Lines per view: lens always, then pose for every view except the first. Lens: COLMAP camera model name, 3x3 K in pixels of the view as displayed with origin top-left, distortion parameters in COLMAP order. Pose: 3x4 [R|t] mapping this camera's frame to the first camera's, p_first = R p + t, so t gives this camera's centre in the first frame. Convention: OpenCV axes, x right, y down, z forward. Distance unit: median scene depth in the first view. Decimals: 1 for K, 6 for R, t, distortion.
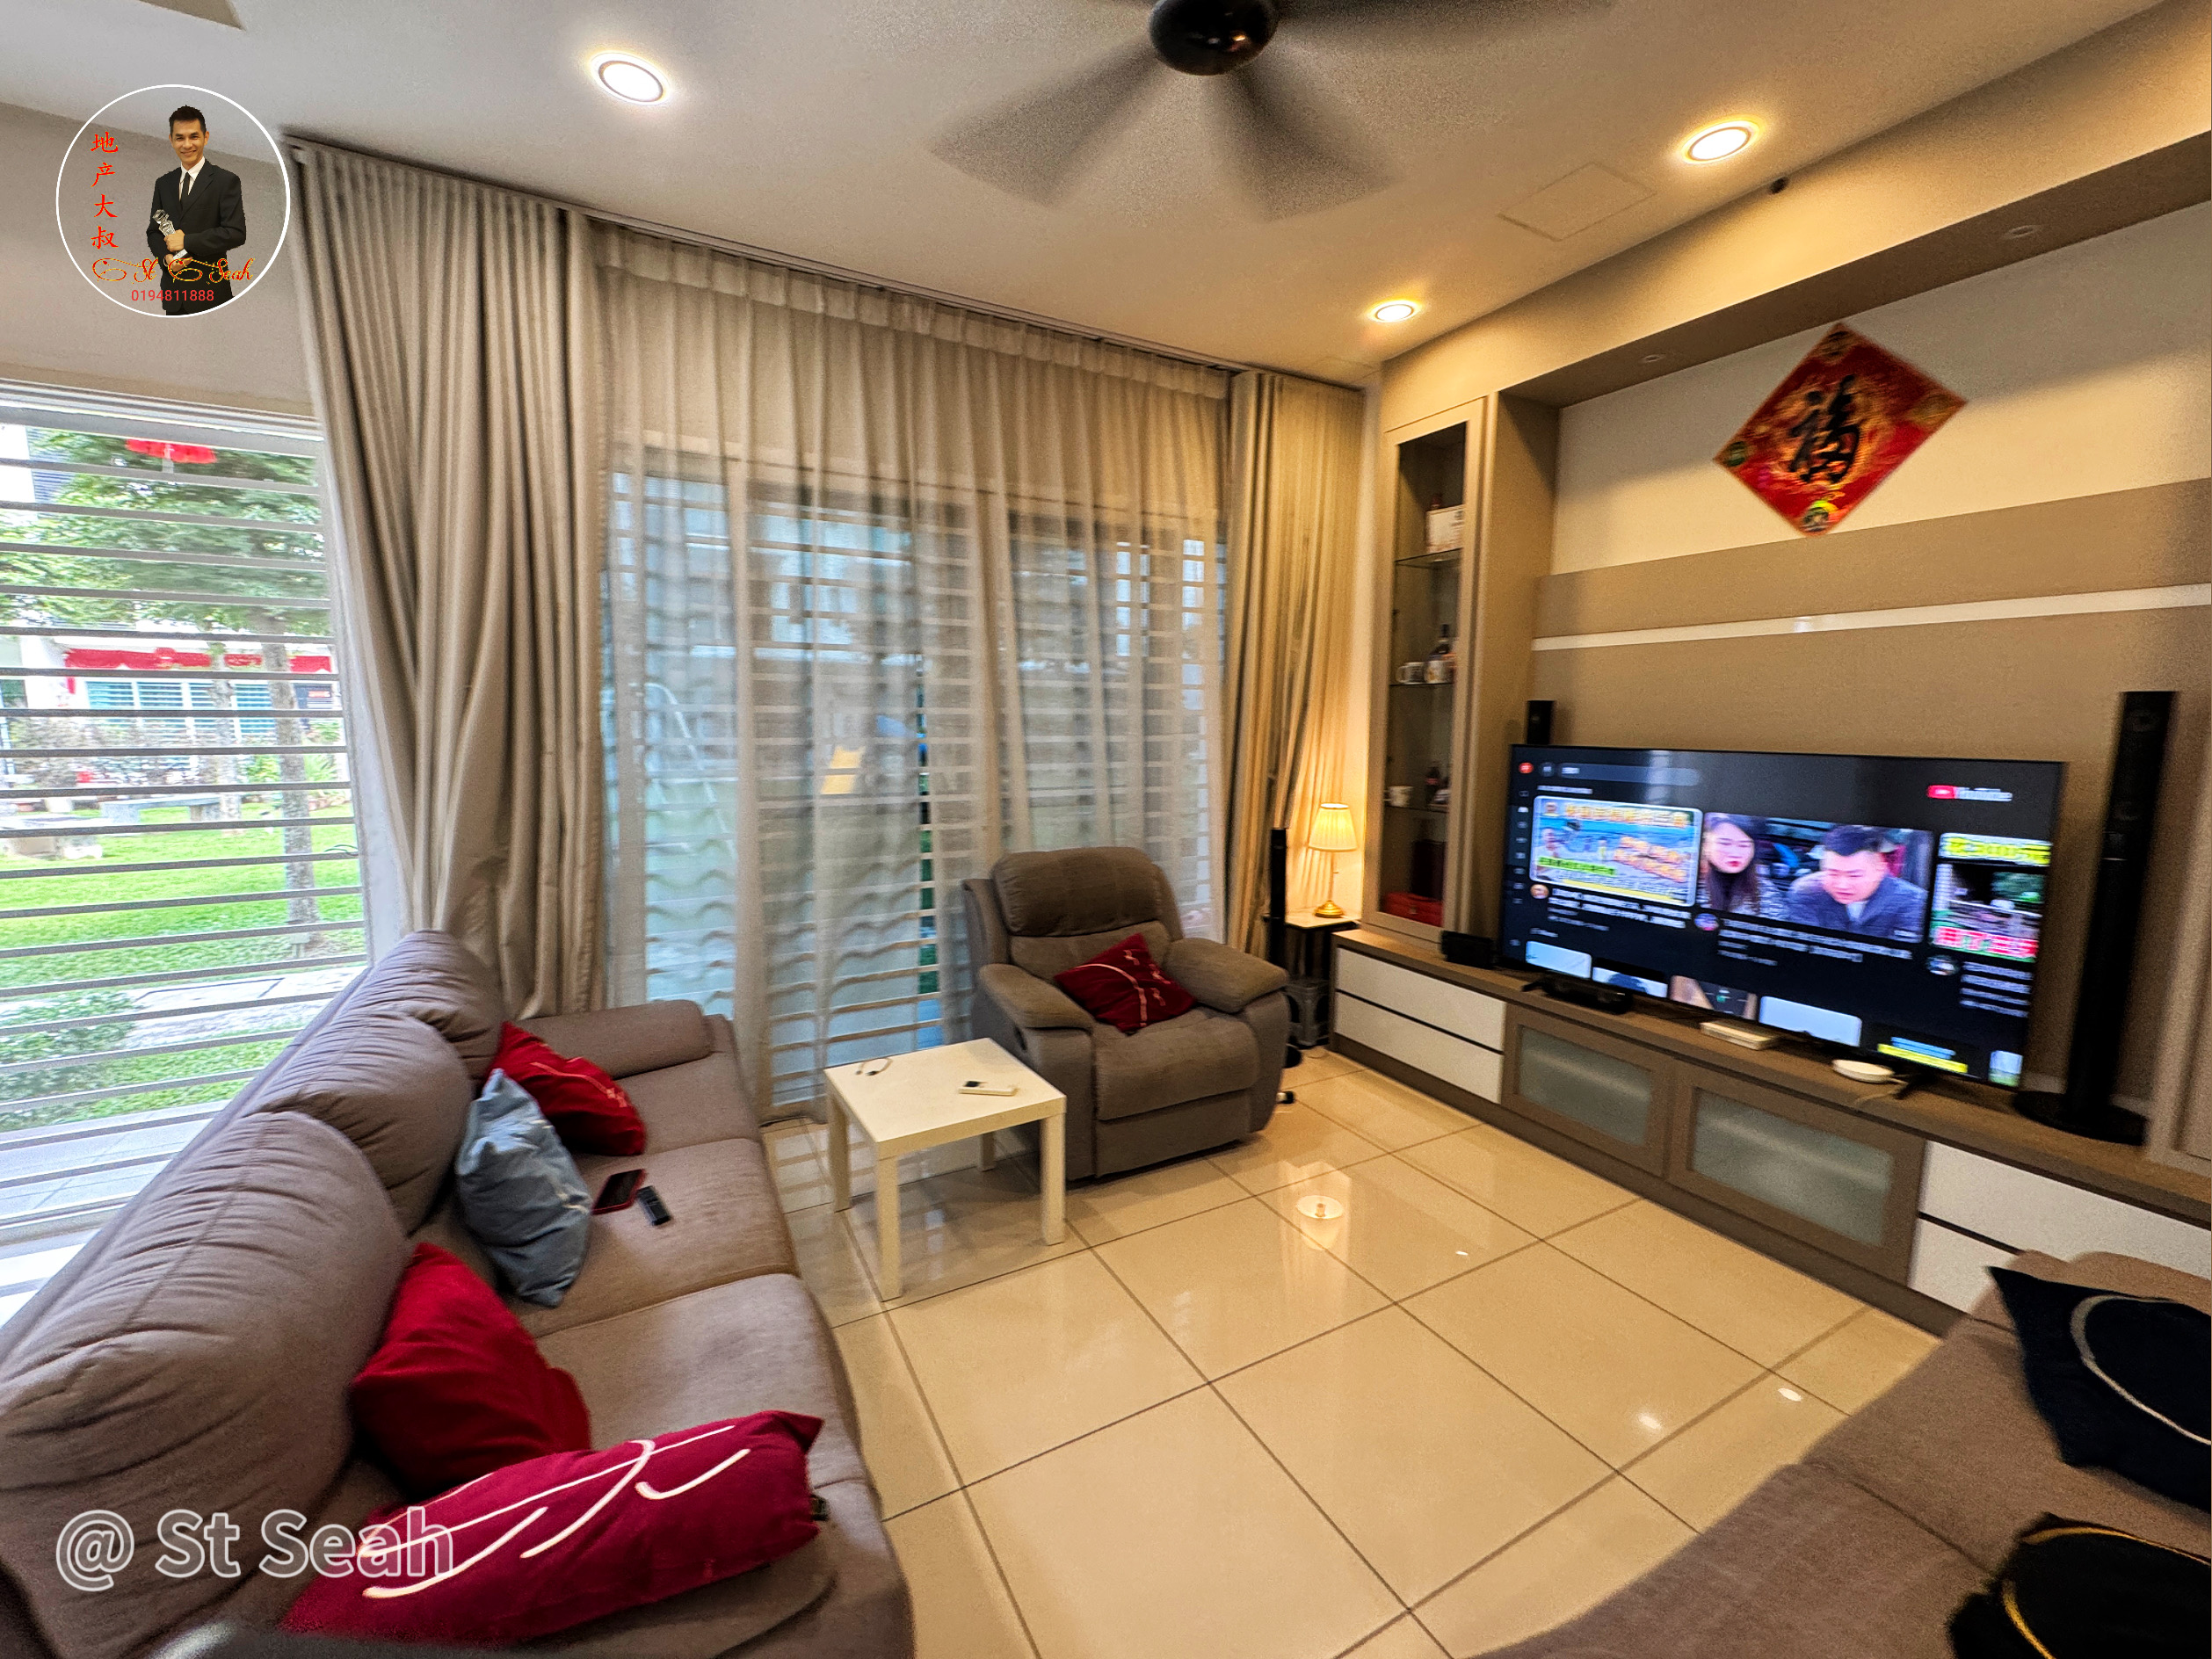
lens RADIAL K [[885.0, 0, 1102.8], [0, 885.0, 828.3], [0, 0, 1]] dist [-0.002596, 0.000318]
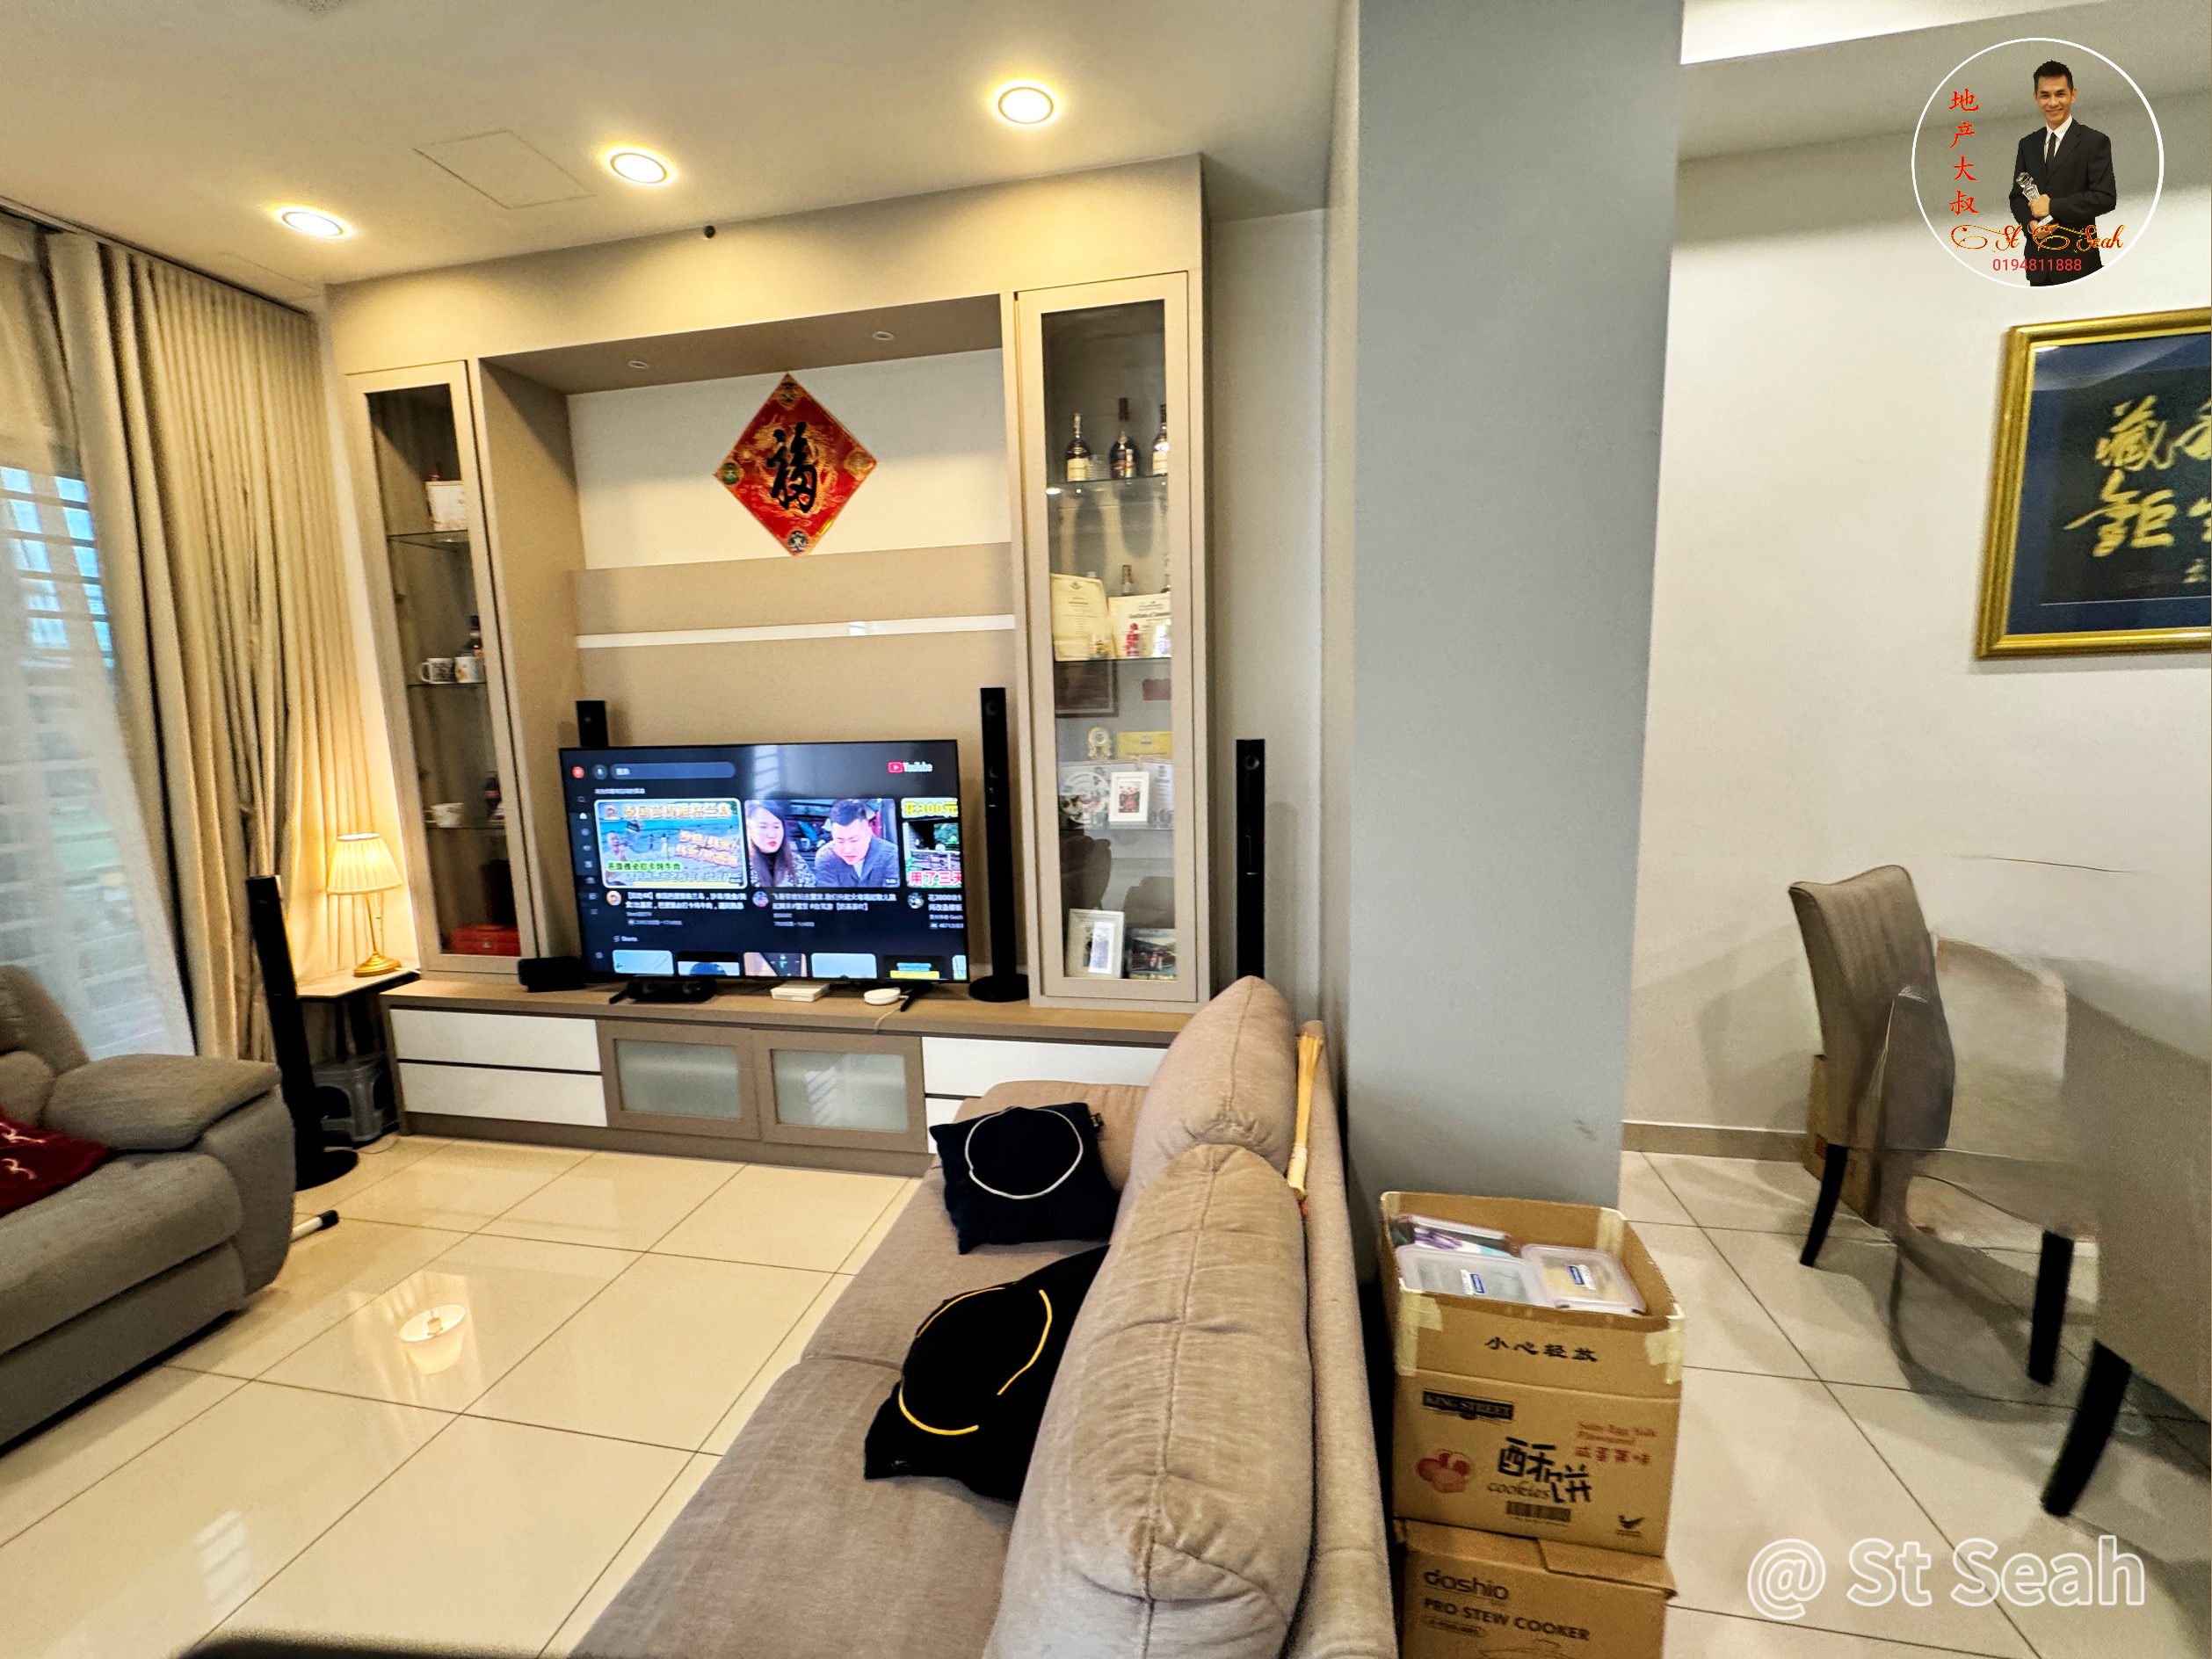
lens RADIAL K [[885.0, 0, 1102.8], [0, 885.0, 828.3], [0, 0, 1]] dist [-0.002596, 0.000318]
pose [[0.640108, -0.129627, 0.757270, 0.116652], [0.126230, 0.990013, 0.062767, 0.002656], [-0.757844, 0.055413, 0.650079, -0.039827]]
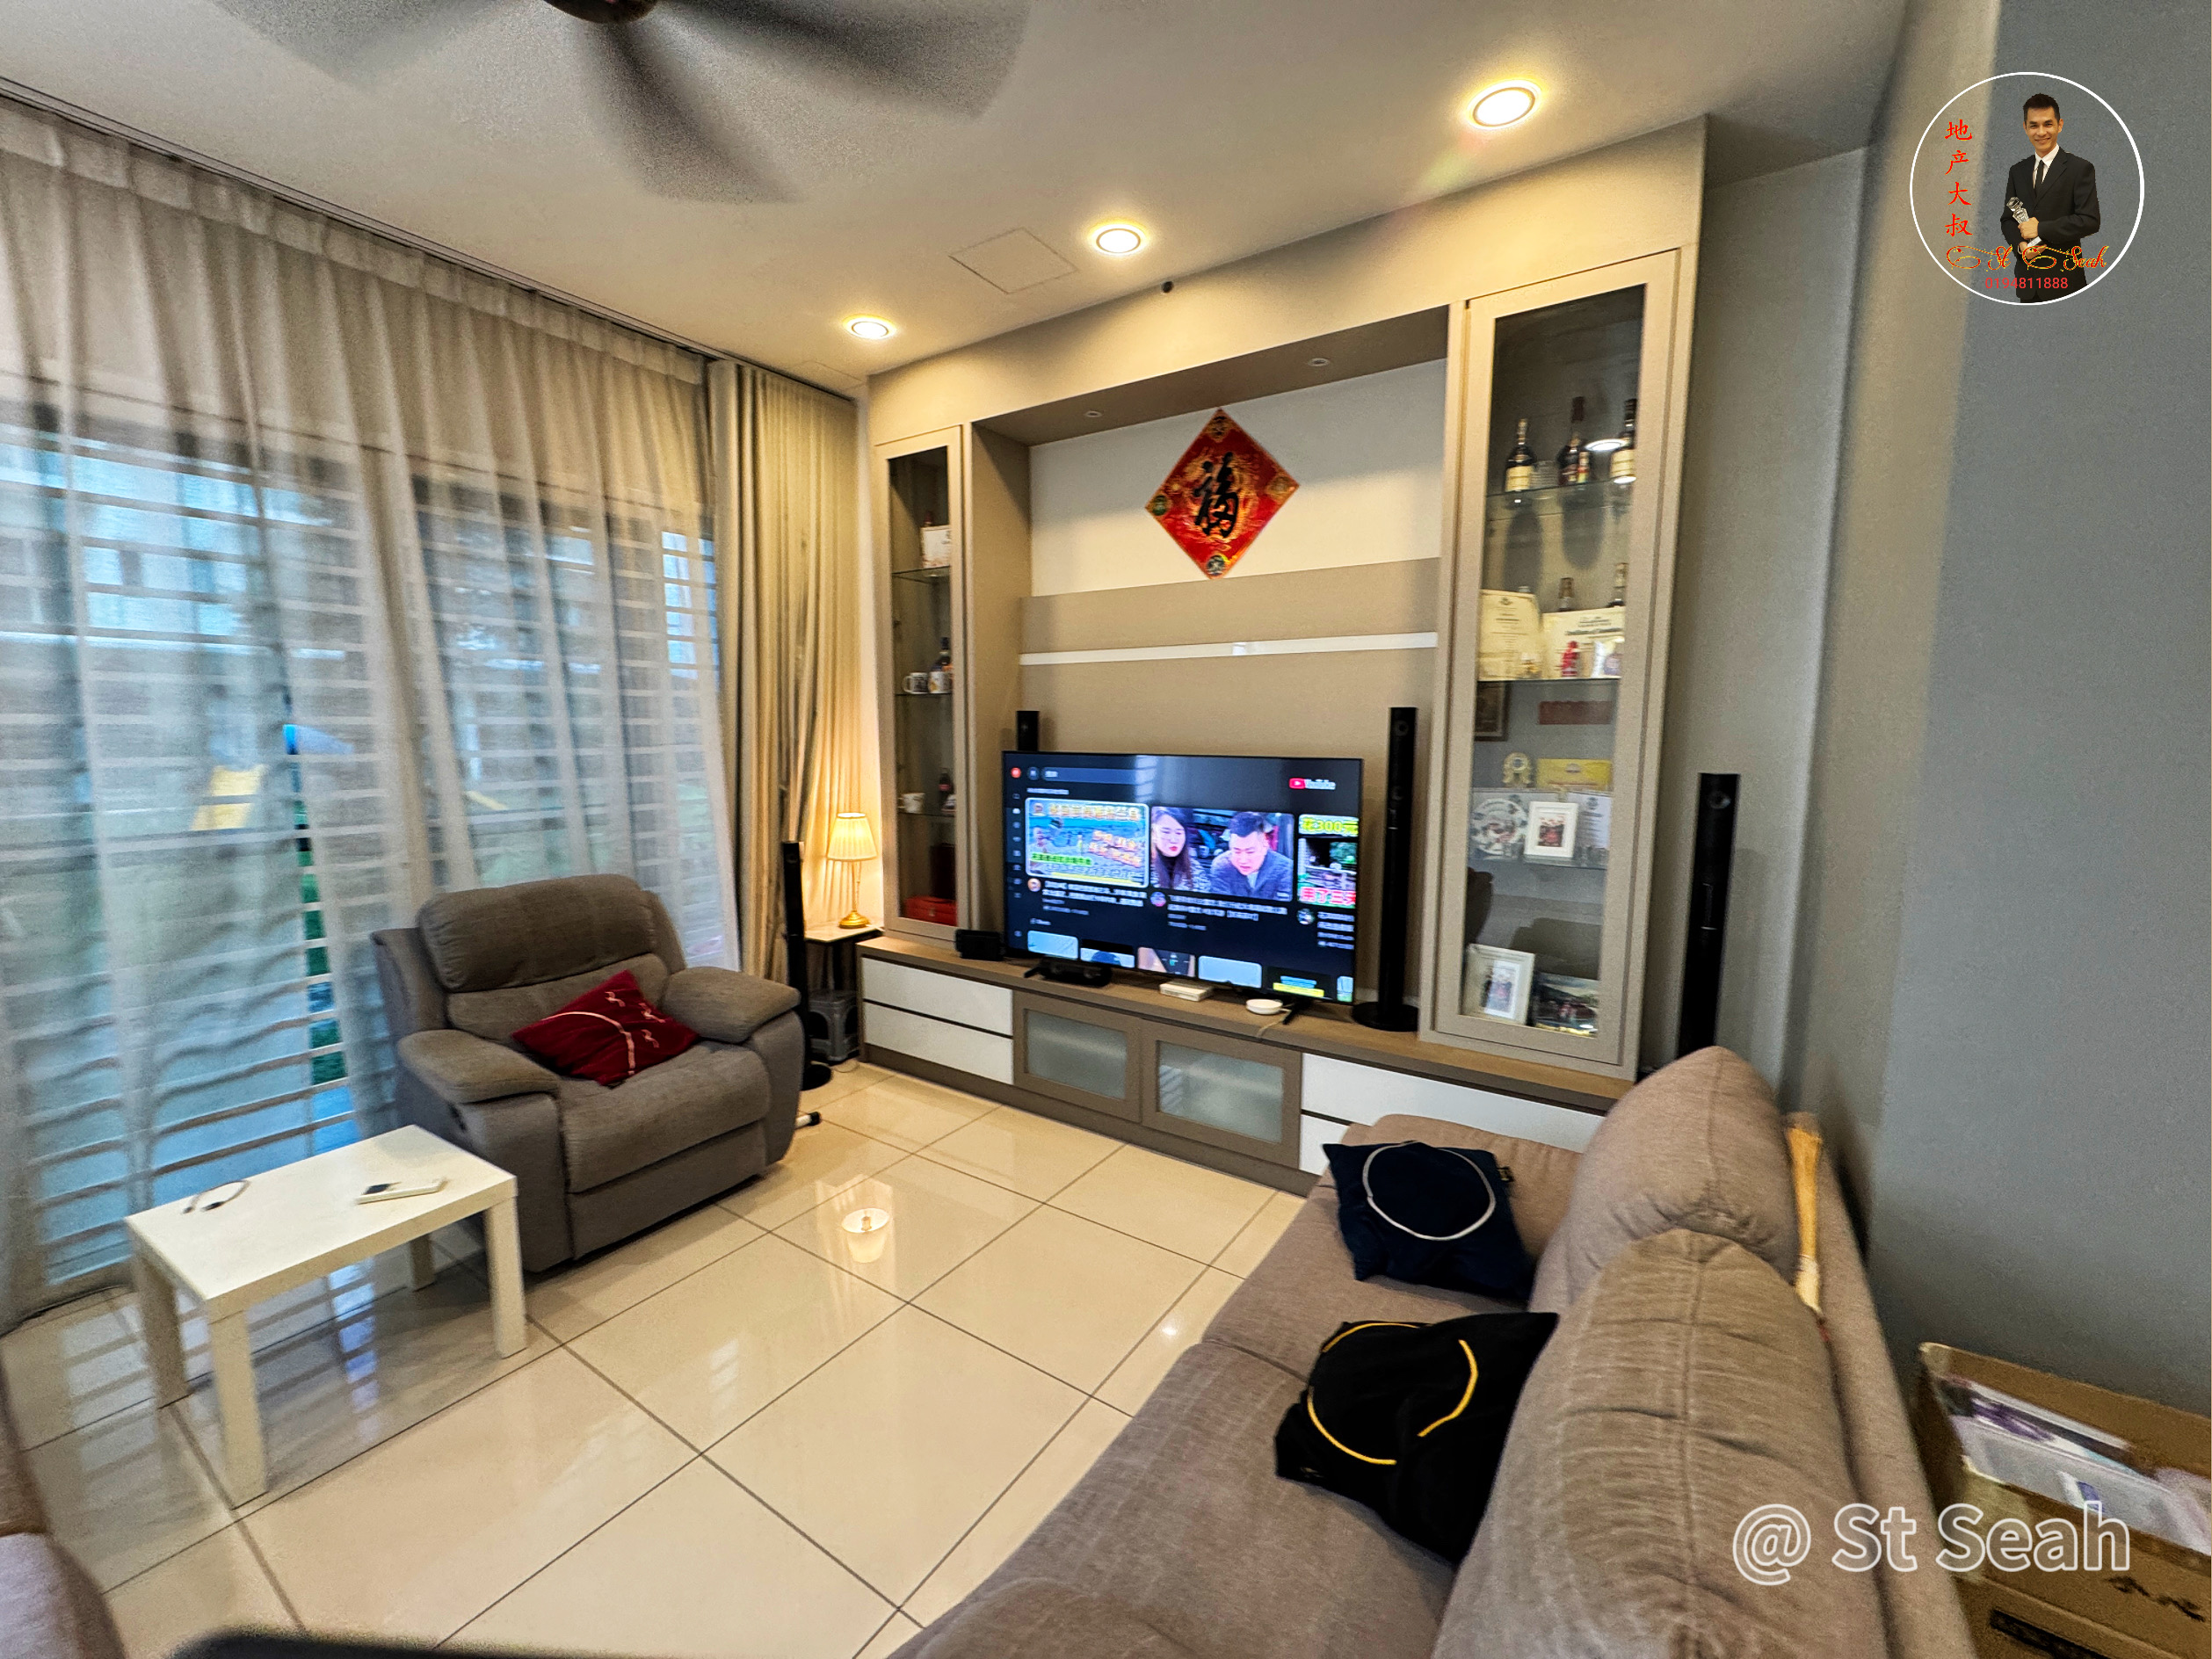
lens RADIAL K [[885.0, 0, 1102.8], [0, 885.0, 828.3], [0, 0, 1]] dist [-0.002596, 0.000318]
pose [[0.884224, -0.057085, 0.463561, 0.066258], [0.060309, 0.998149, 0.007880, -0.002100], [-0.463152, 0.020989, 0.886030, -0.013101]]
